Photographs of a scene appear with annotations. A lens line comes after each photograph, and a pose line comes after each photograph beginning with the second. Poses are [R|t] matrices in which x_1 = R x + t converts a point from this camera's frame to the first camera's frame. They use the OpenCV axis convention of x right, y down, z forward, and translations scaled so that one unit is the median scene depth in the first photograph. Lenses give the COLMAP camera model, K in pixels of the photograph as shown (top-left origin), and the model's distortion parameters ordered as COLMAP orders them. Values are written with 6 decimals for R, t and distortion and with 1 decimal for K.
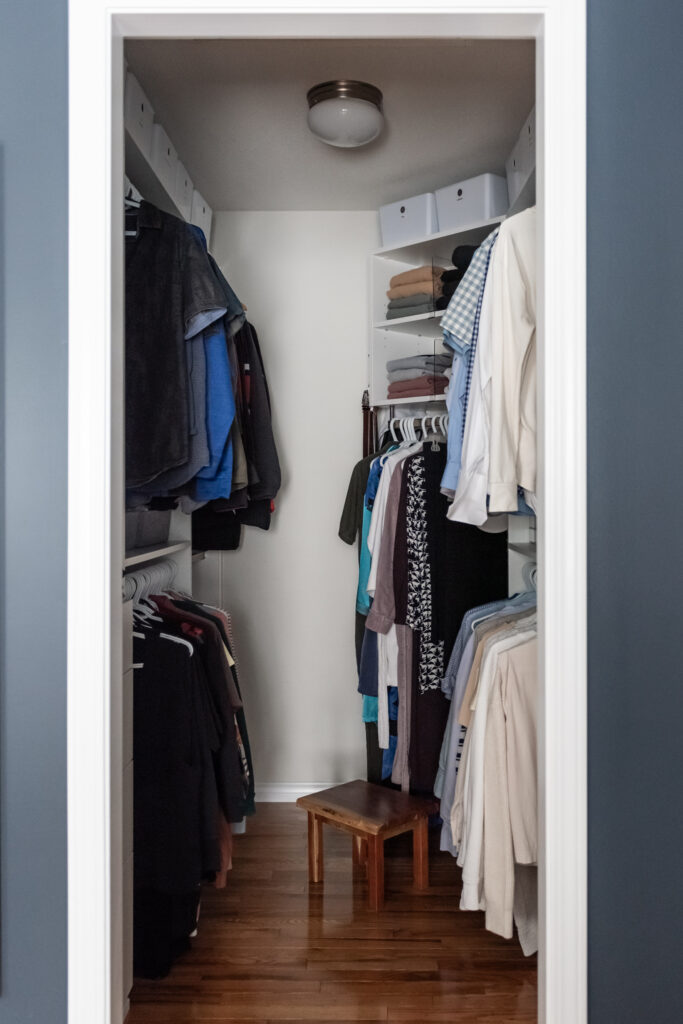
lens RADIAL K [[982.3, 0, 341.5], [0, 982.3, 512.0], [0, 0, 1]] dist [-0.000806, -0.004020]
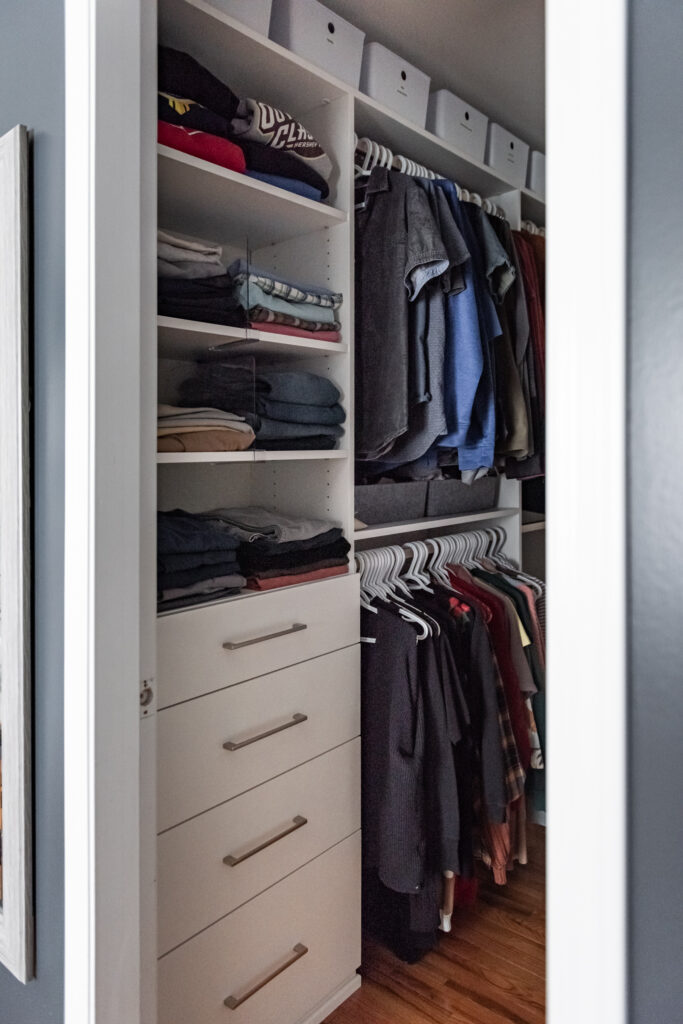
lens RADIAL K [[727.2, 0, 341.7], [0, 727.2, 466.1], [0, 0, 1]] dist [-0.000867, -0.000003]
pose [[0.754345, -0.003071, -0.656471, 0.235199], [0.005049, 0.999987, 0.001125, -0.017788], [0.656459, -0.004163, 0.754350, 0.408456]]
